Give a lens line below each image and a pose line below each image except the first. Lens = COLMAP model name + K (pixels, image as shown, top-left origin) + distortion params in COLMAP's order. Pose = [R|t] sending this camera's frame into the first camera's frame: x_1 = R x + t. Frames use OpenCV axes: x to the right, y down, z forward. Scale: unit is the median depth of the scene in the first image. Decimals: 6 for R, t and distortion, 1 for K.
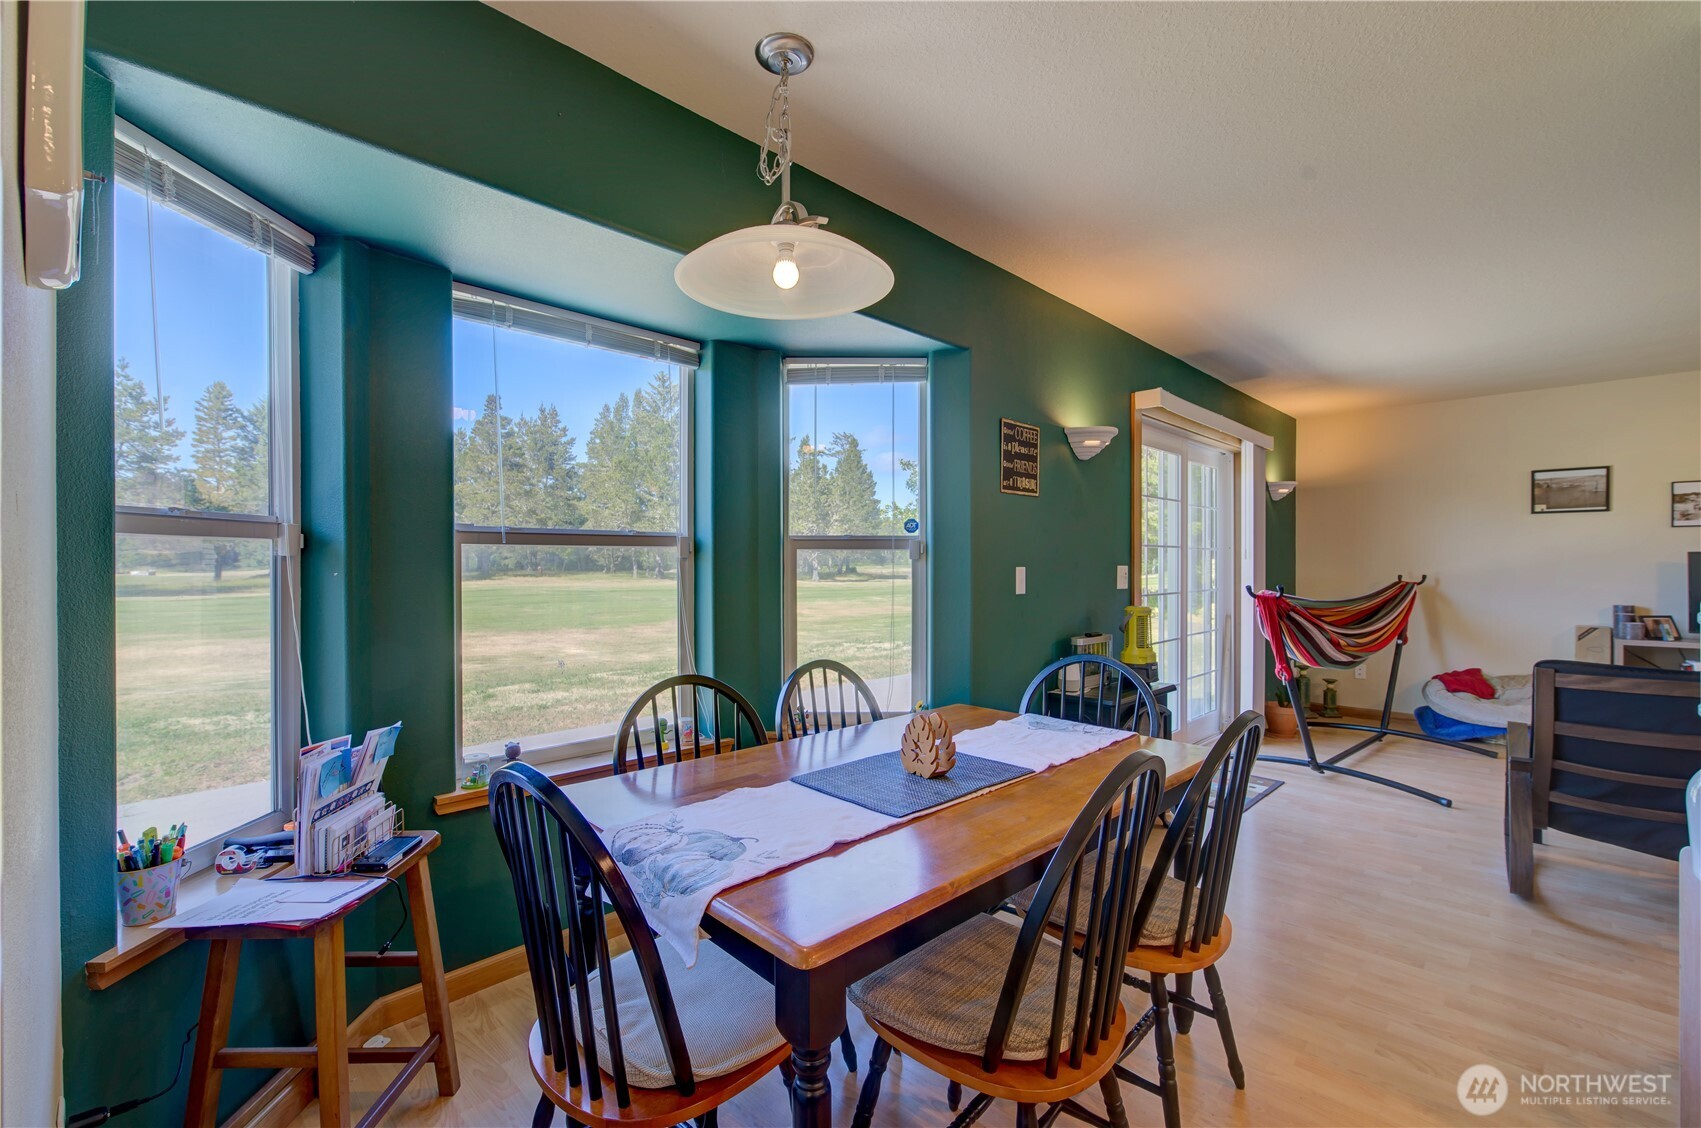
lens RADIAL K [[724.8, 0, 822.0], [0, 724.8, 556.1], [0, 0, 1]] dist [-0.002451, -0.000247]
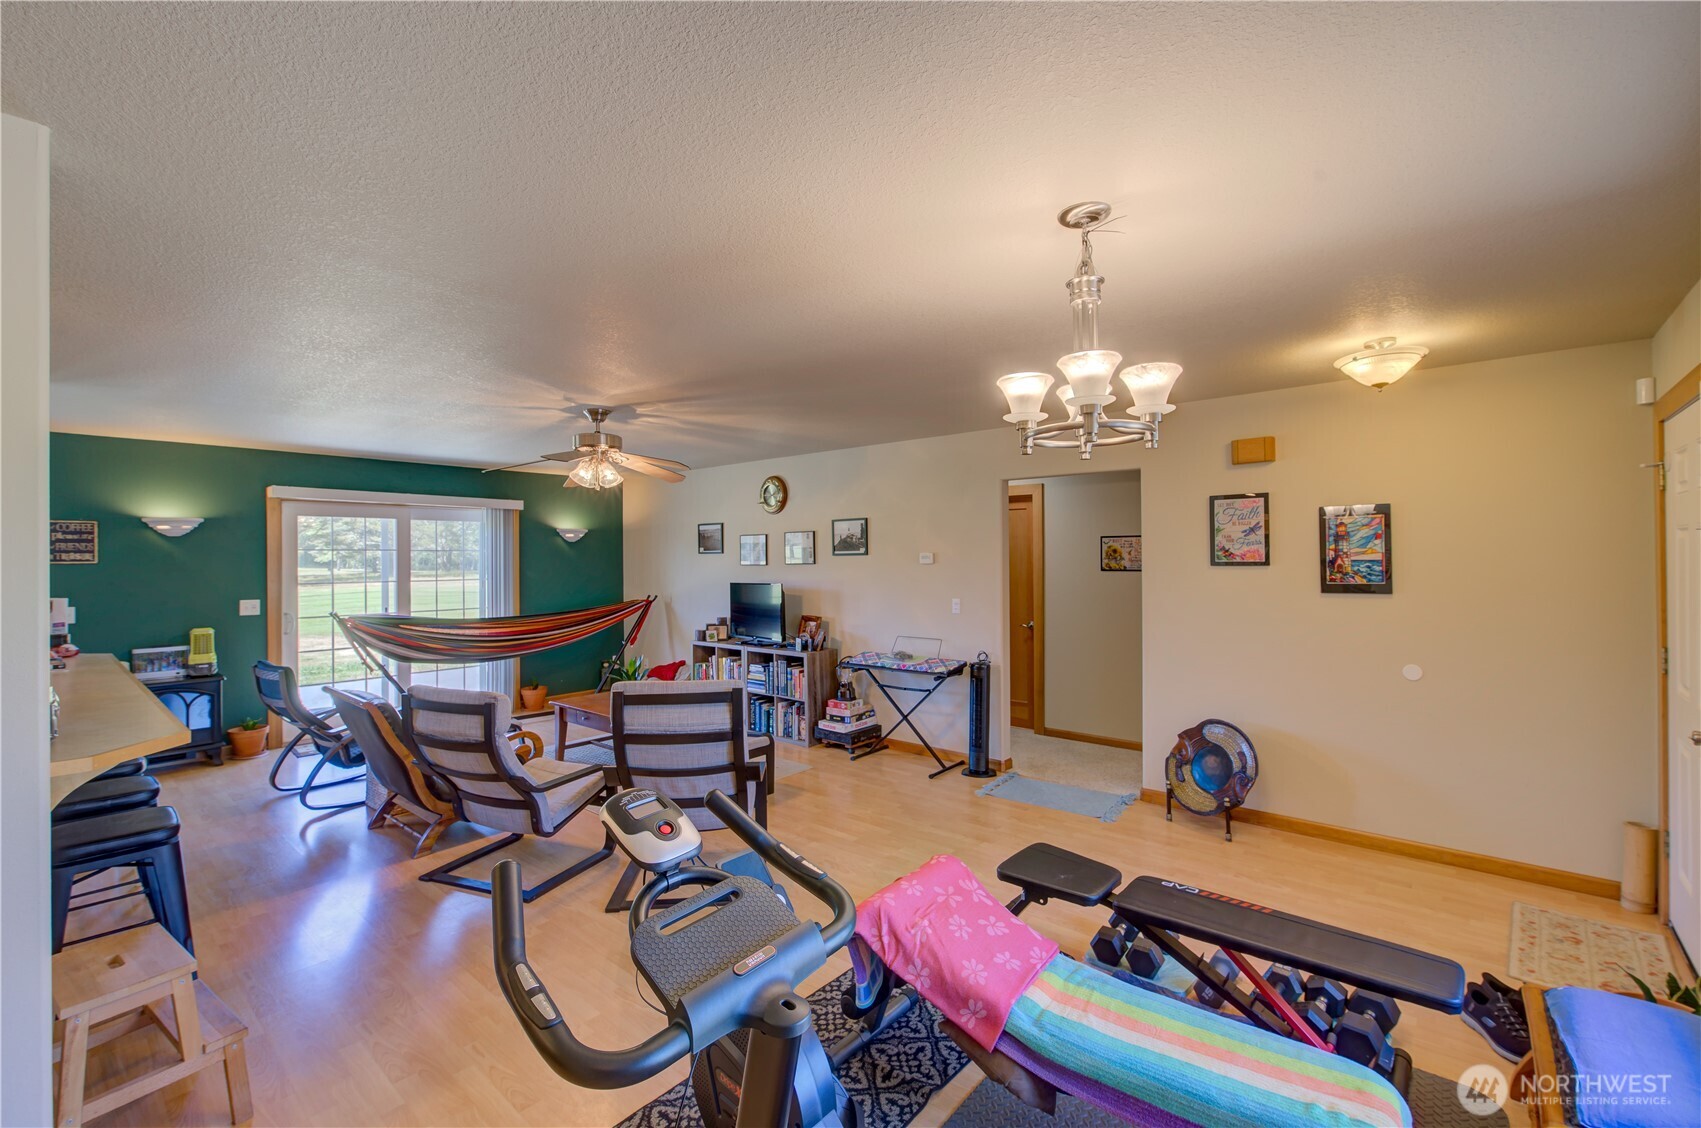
lens RADIAL K [[724.8, 0, 822.0], [0, 724.8, 556.1], [0, 0, 1]] dist [-0.002451, -0.000247]
pose [[0.997266, -0.005744, 0.073666, 1.178891], [0.005130, 0.999951, 0.008512, -0.067918], [-0.073711, -0.008111, 0.997247, -0.485645]]
